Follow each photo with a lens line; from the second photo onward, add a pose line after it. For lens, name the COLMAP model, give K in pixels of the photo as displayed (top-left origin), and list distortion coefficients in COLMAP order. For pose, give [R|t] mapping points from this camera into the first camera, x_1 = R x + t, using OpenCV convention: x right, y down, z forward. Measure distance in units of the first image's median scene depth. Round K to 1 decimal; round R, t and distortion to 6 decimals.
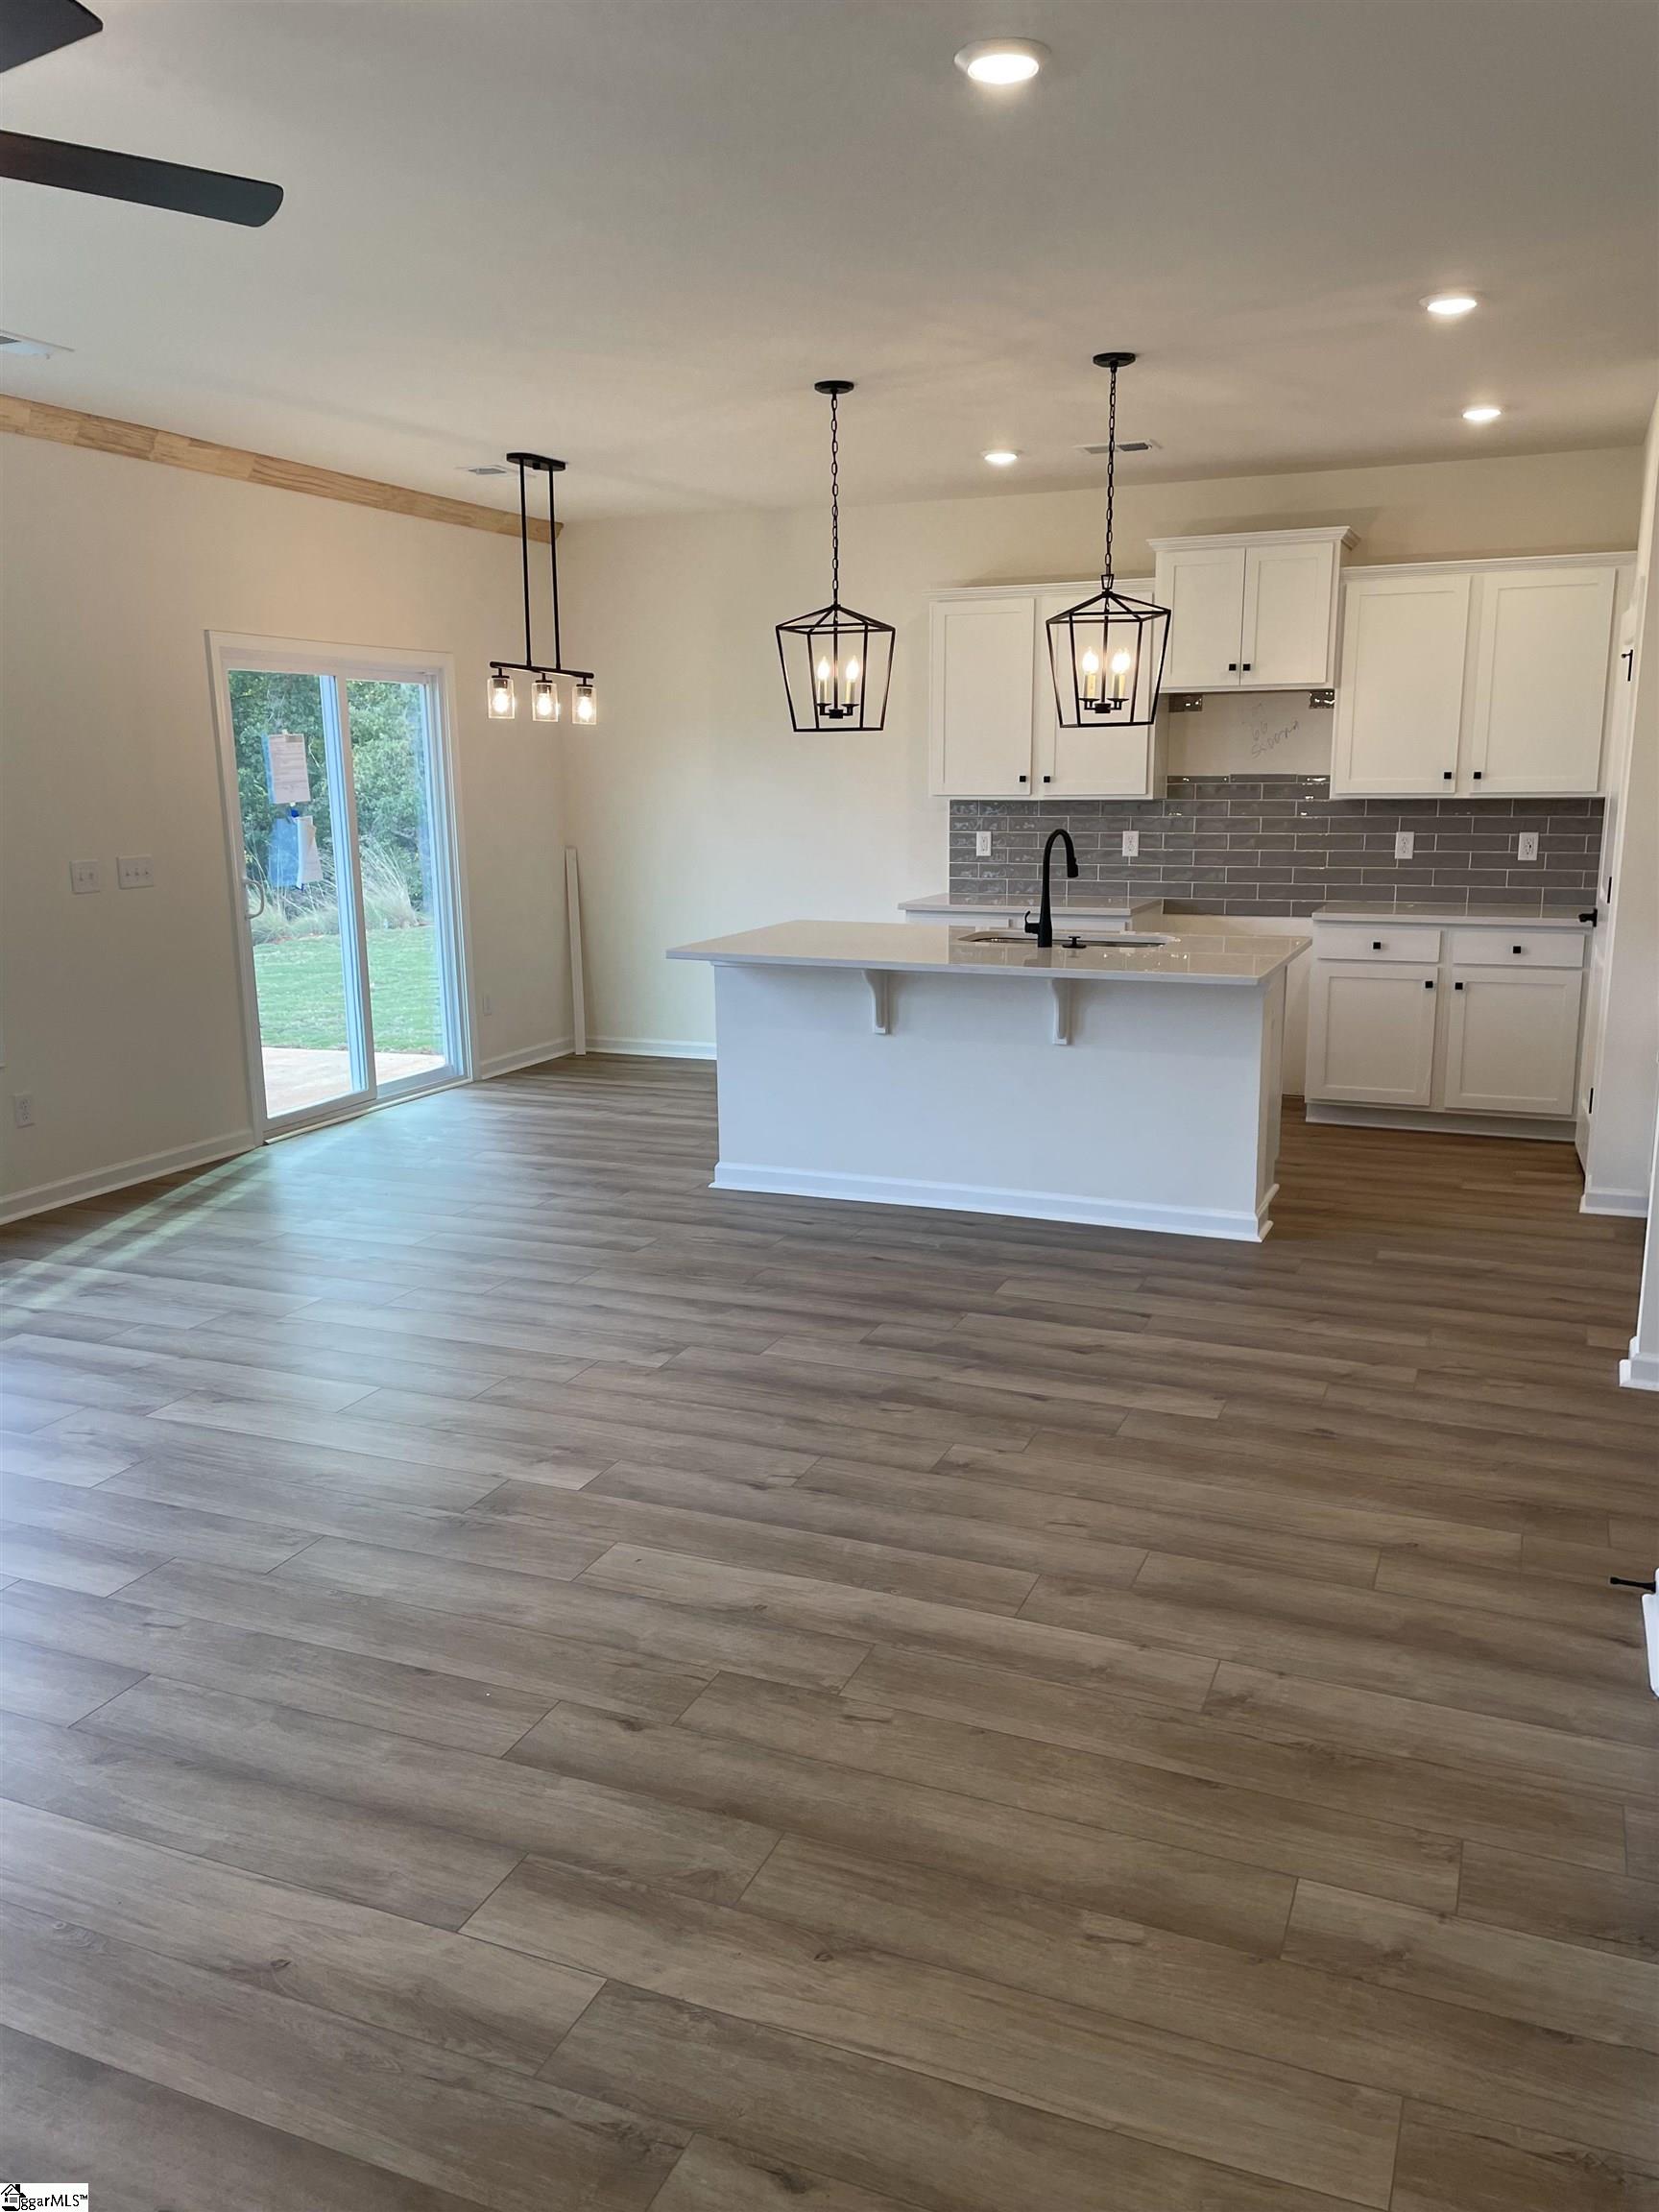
lens RADIAL K [[1689.1, 0, 834.2], [0, 1689.1, 1104.8], [0, 0, 1]] dist [0.073789, -0.044731]
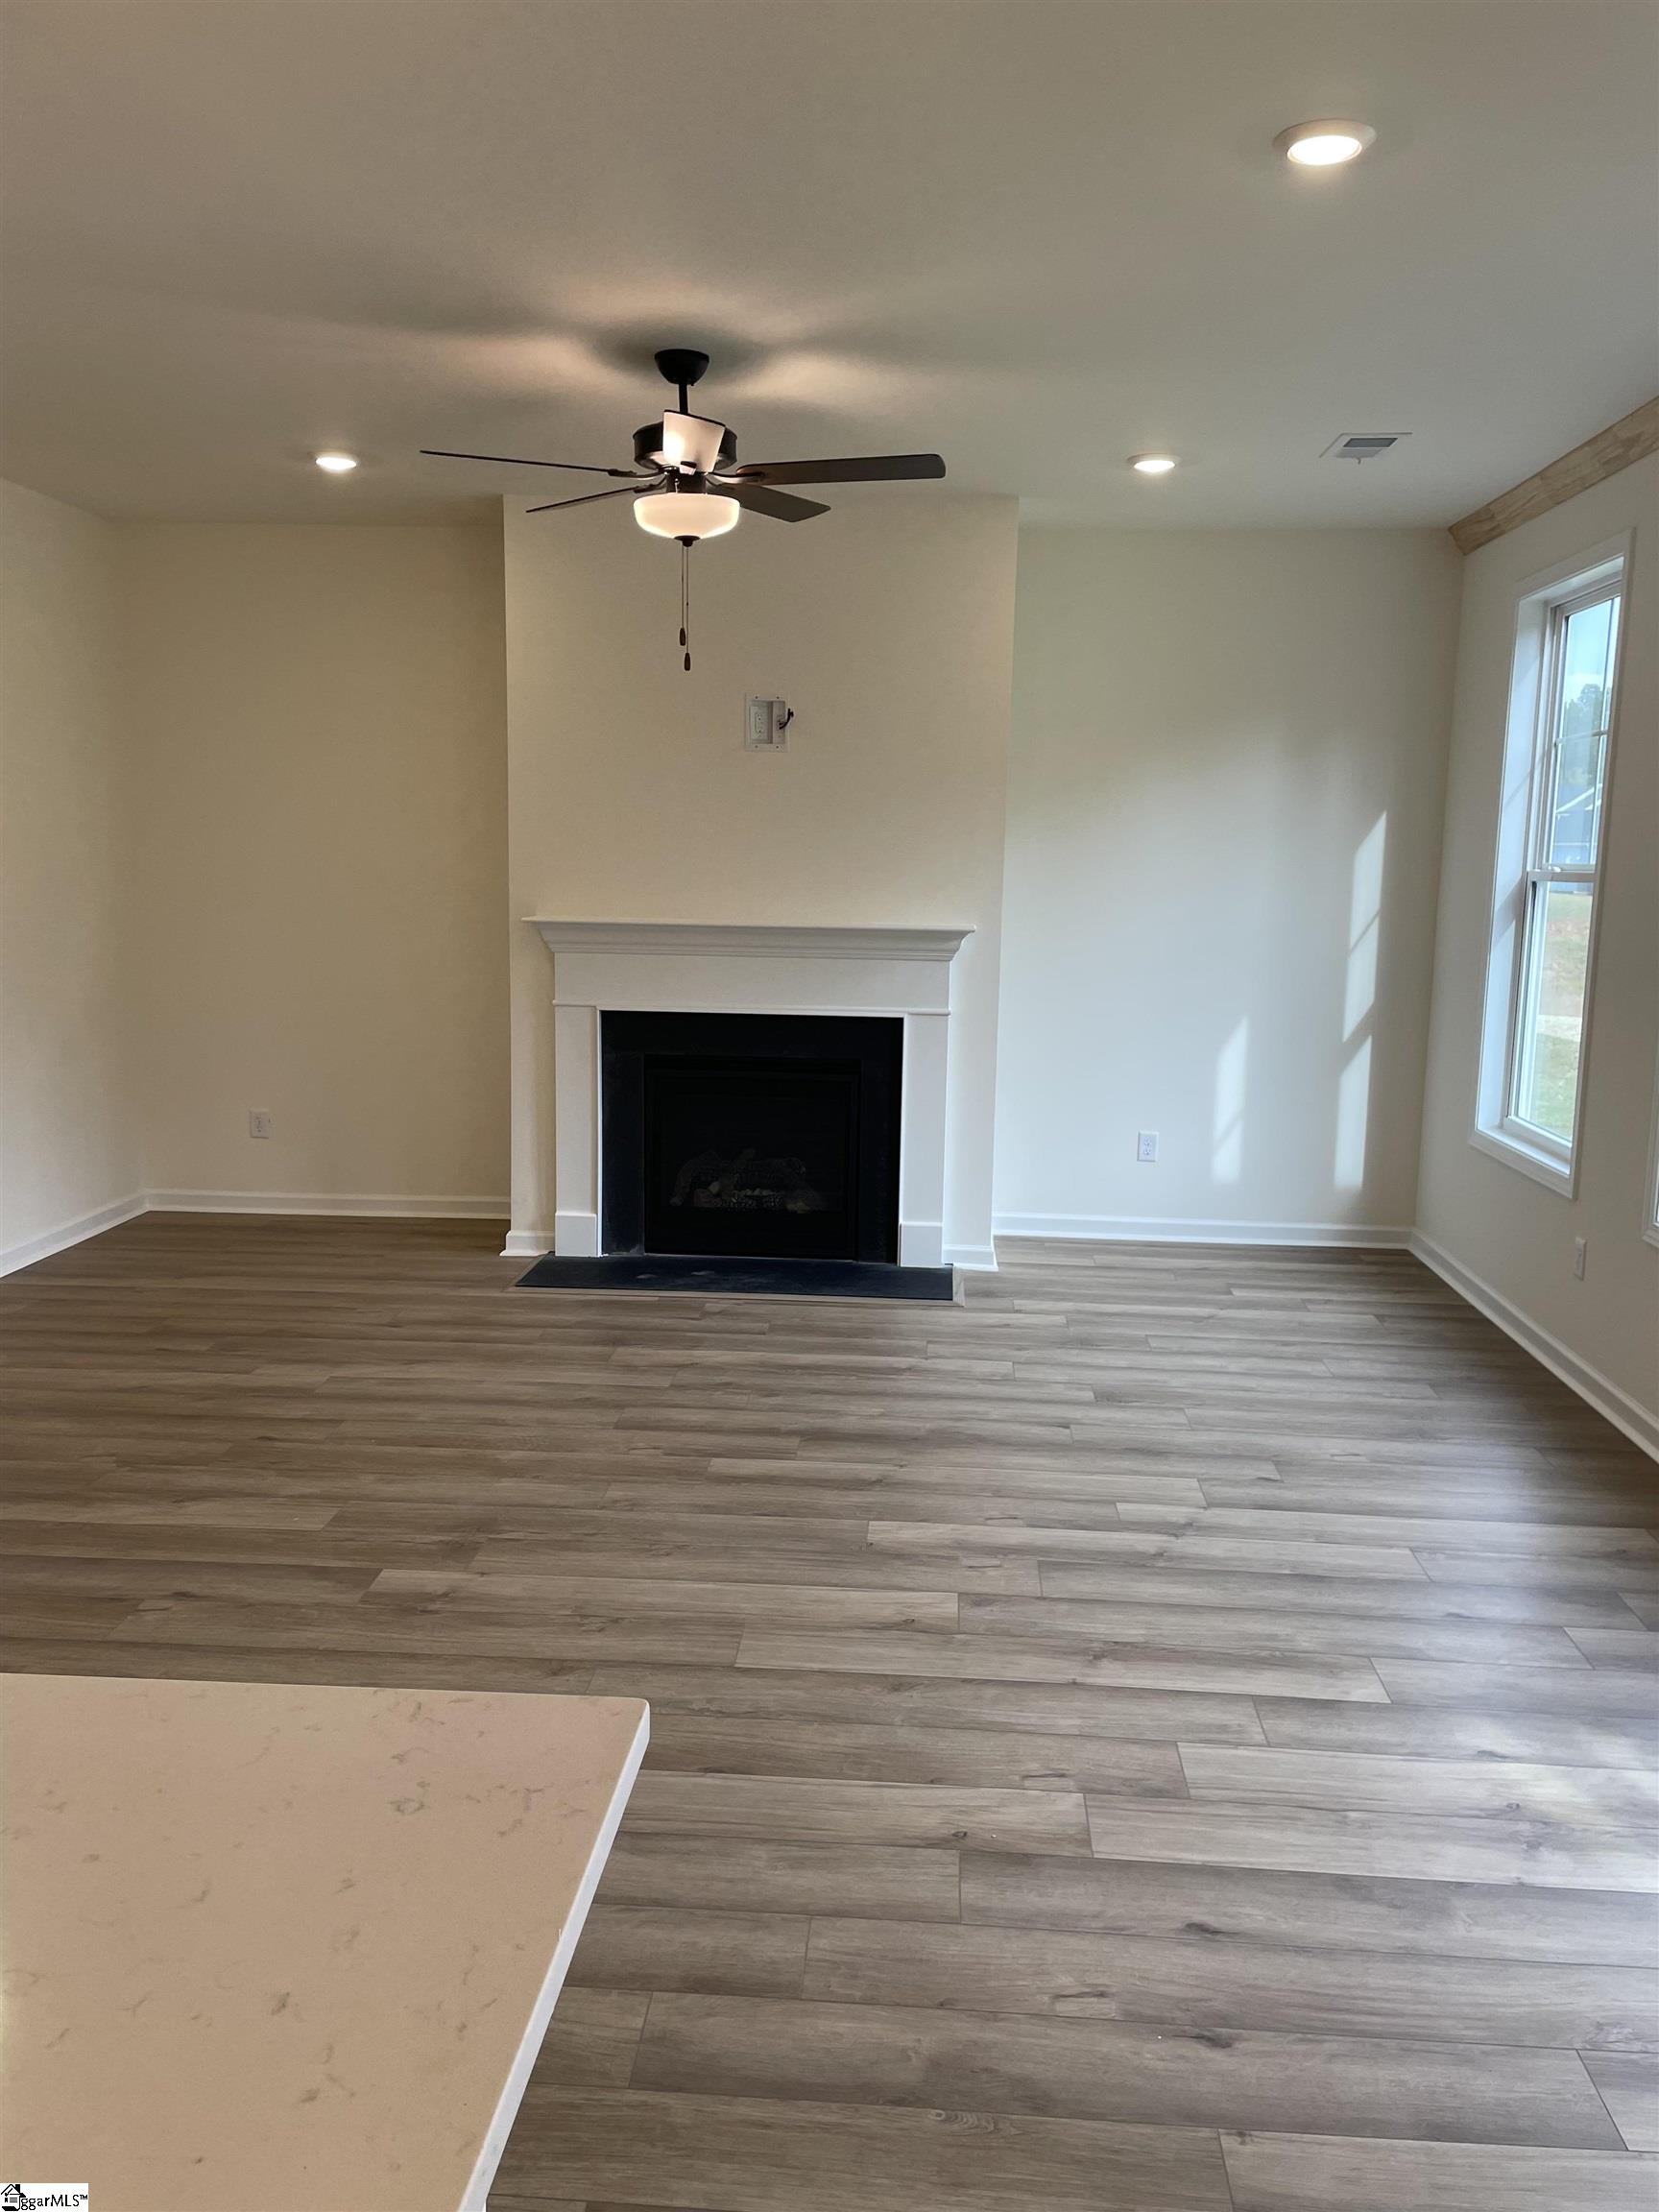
lens RADIAL K [[1689.1, 0, 842.6], [0, 1689.1, 1106.1], [0, 0, 1]] dist [0.073789, -0.044731]
pose [[-0.944167, 0.041186, -0.326884, -0.069251], [-0.076589, 0.937539, 0.339345, -0.288904], [0.320443, 0.345434, -0.882038, 1.429989]]
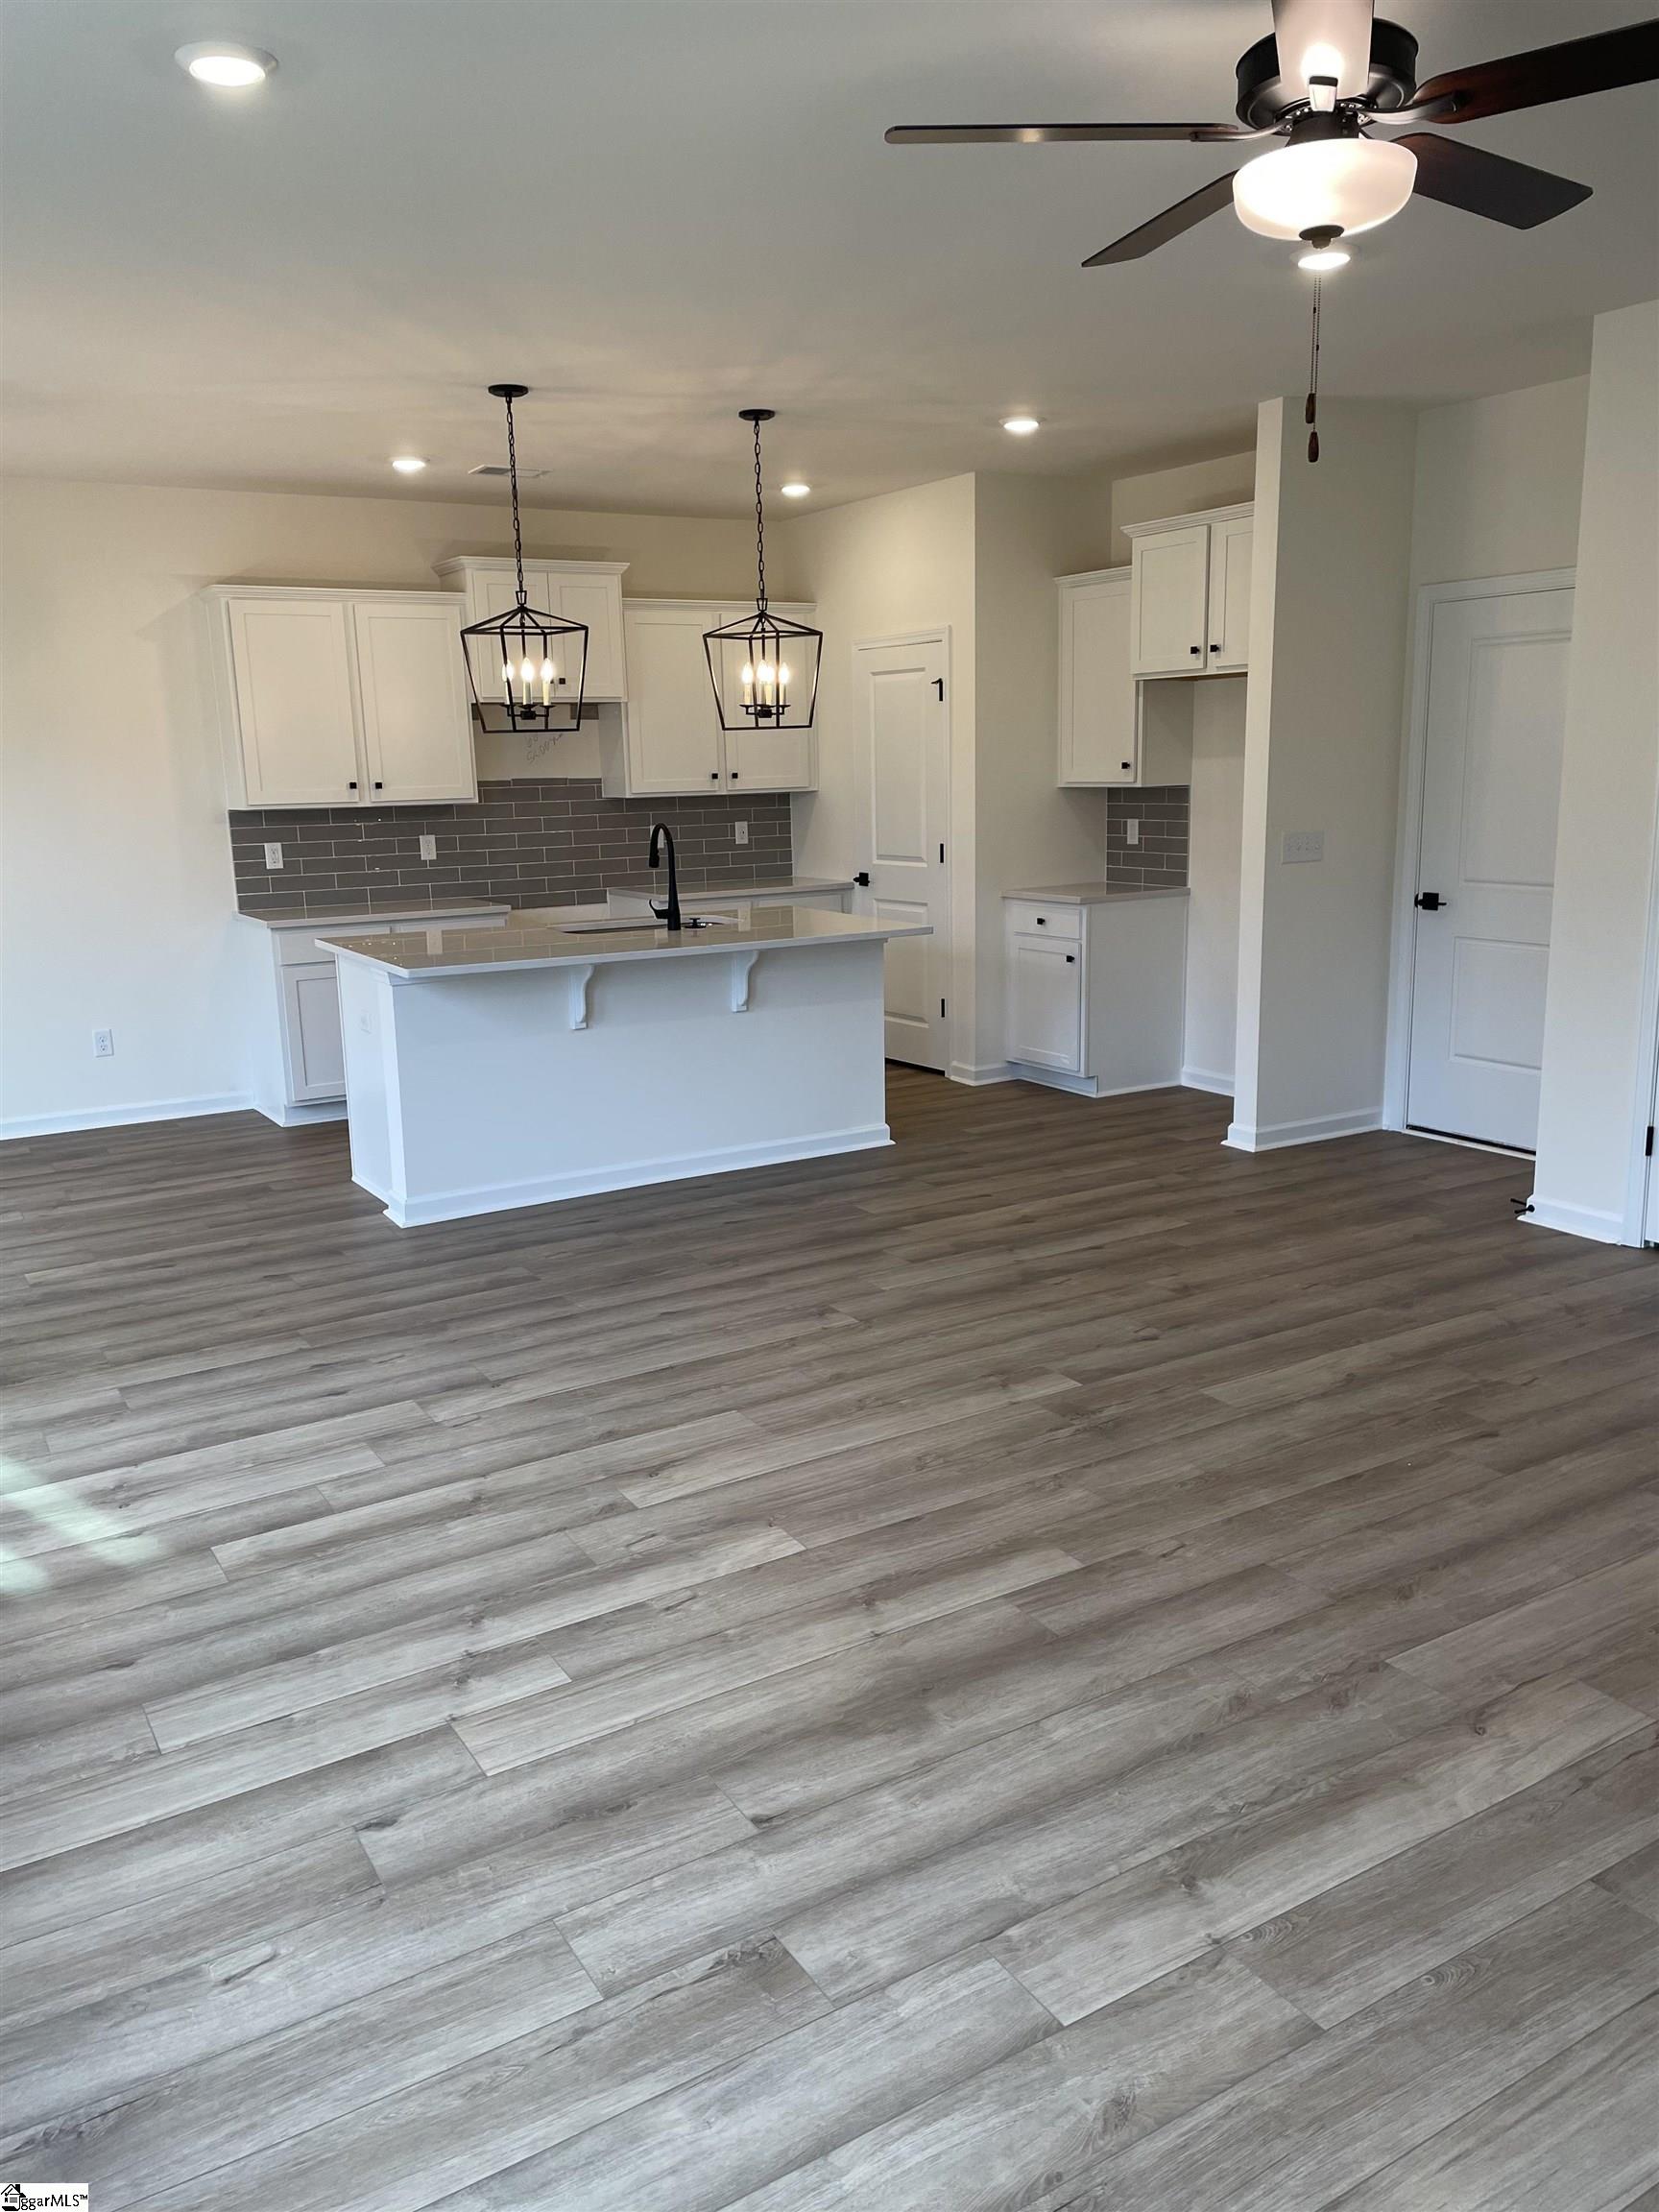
lens RADIAL K [[1689.1, 0, 837.8], [0, 1689.1, 1099.0], [0, 0, 1]] dist [0.073789, -0.044731]
pose [[0.584080, -0.170673, 0.793550, -0.864707], [0.183383, 0.980113, 0.075822, -0.061247], [-0.790710, 0.101238, 0.603763, 0.323891]]
